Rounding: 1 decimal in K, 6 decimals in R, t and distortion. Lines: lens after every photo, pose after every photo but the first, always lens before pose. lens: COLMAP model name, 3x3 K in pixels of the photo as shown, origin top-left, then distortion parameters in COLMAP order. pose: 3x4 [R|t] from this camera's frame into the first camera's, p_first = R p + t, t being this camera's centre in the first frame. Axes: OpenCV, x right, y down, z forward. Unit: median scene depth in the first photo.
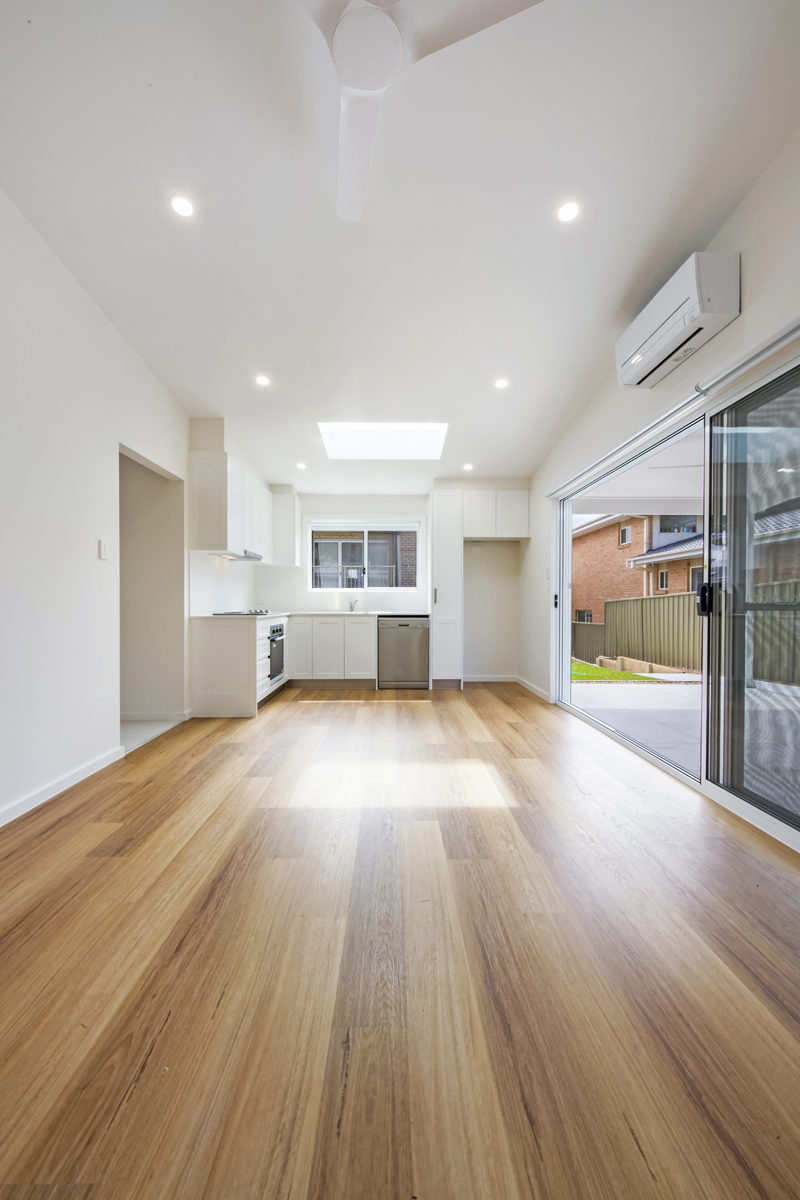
lens RADIAL K [[477.1, 0, 402.9], [0, 477.1, 609.0], [0, 0, 1]] dist [-0.000925, -0.002294]
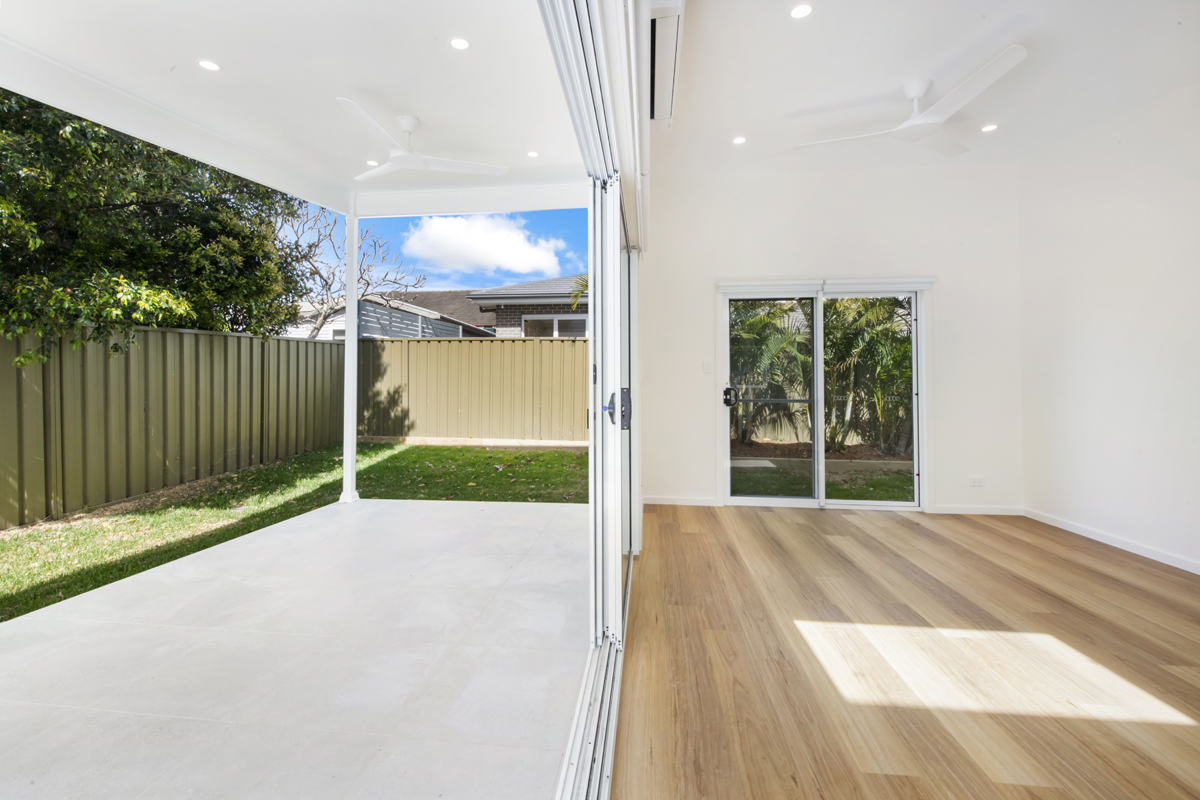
lens RADIAL K [[477.1, 0, 597.8], [0, 477.1, 388.1], [0, 0, 1]] dist [-0.000925, -0.002294]
pose [[-0.990593, -0.003516, 0.136799, 0.476262], [-0.001767, 0.999915, 0.012904, -0.054835], [-0.136832, 0.012541, -0.990515, 1.512959]]
